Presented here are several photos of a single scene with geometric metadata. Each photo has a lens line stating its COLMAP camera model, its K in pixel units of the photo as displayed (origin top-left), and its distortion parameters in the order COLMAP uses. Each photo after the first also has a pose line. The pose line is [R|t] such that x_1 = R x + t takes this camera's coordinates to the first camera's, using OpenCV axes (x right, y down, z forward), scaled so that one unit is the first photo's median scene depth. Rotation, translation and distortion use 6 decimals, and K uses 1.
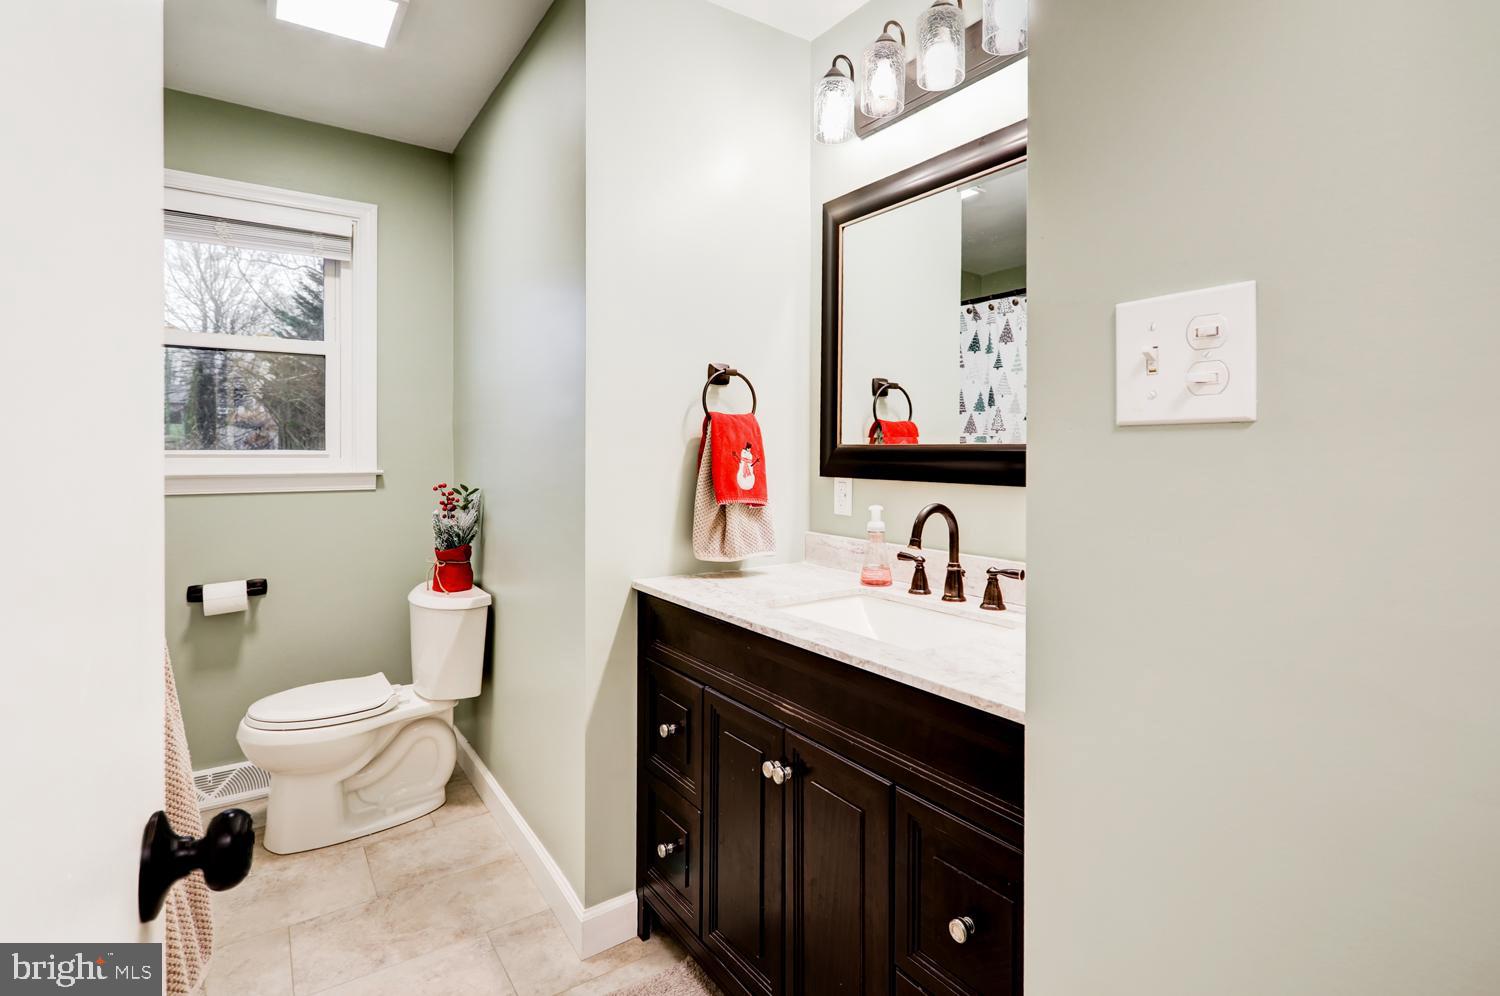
lens RADIAL K [[728.8, 0, 753.7], [0, 728.8, 449.3], [0, 0, 1]] dist [0.000411, 0.000070]
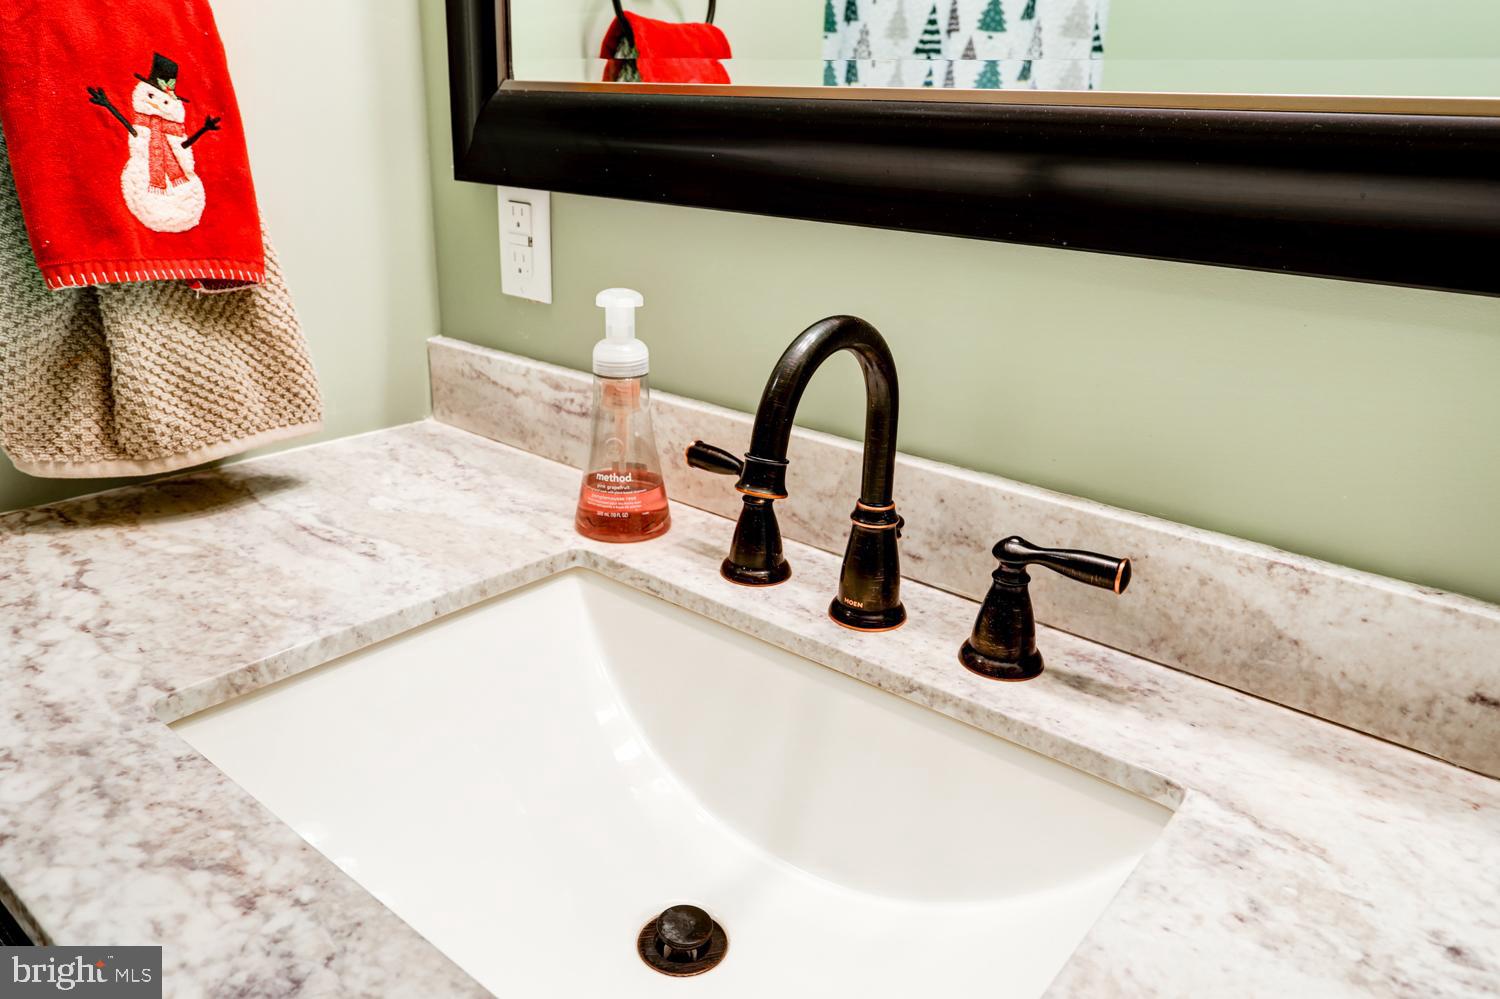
lens RADIAL K [[1045.5, 0, 748.3], [0, 1045.5, 490.6], [0, 0, 1]] dist [-0.002291, 0.002083]
pose [[0.959389, -0.061557, 0.275287, 0.089581], [-0.037083, 0.939908, 0.339408, 0.003104], [-0.279638, -0.335832, 0.899455, 0.541169]]
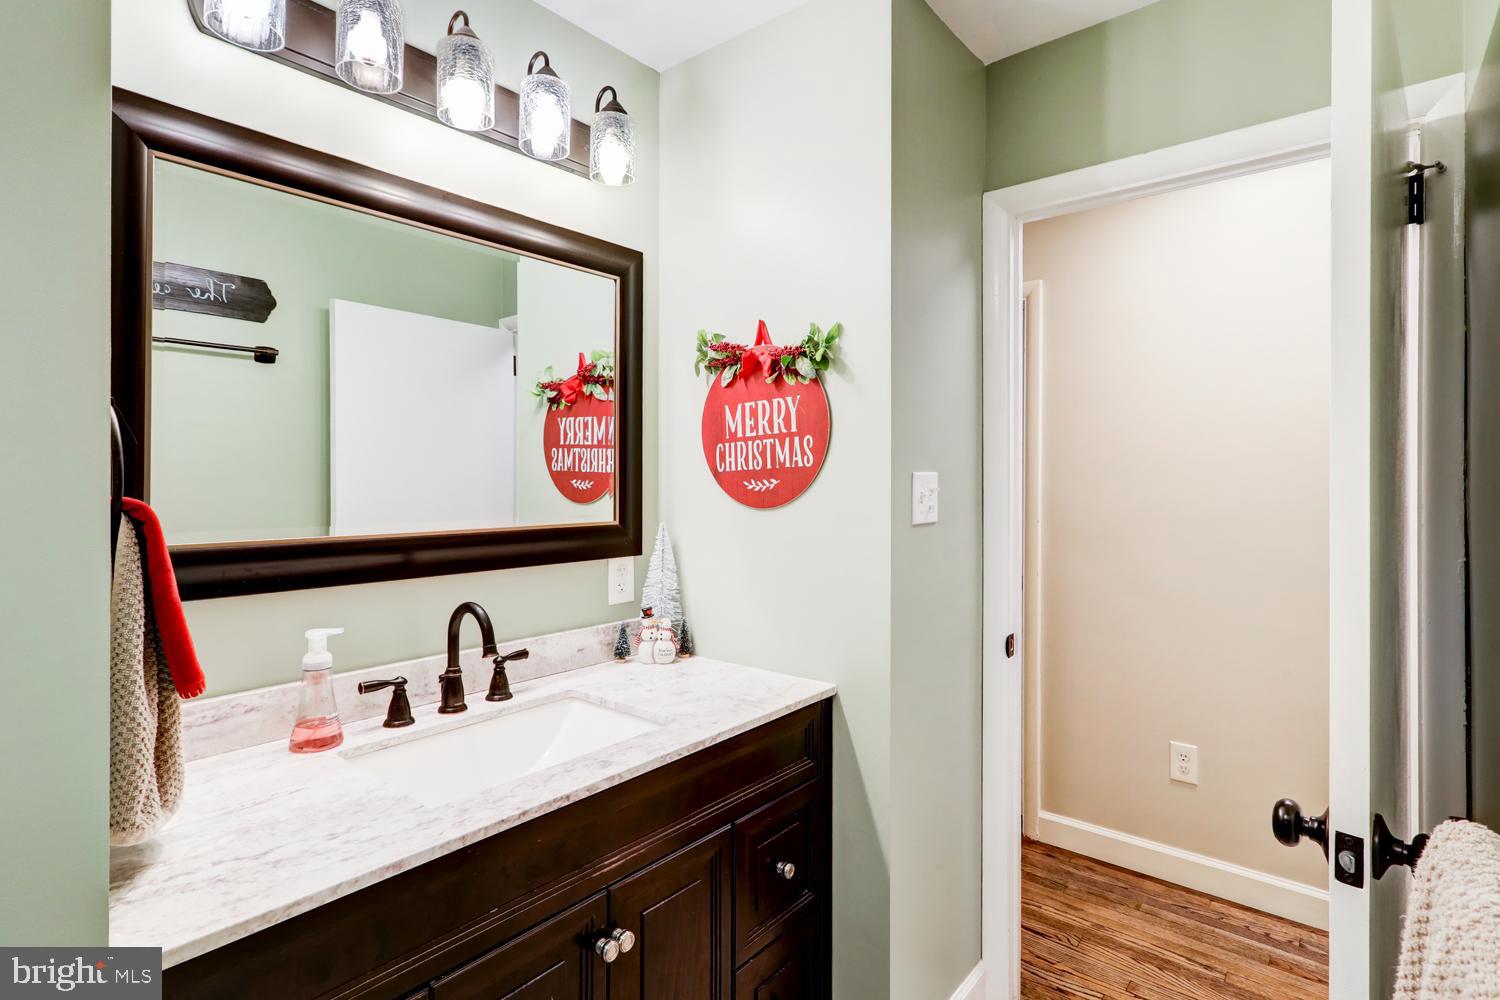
lens RADIAL K [[739.1, 0, 749.6], [0, 739.1, 482.5], [0, 0, 1]] dist [-0.002301, -0.000340]
pose [[-0.272041, -0.003621, 0.962279, -0.590439], [-0.005166, 0.999984, 0.002302, -0.062474], [-0.962272, -0.004344, -0.272056, 0.783046]]
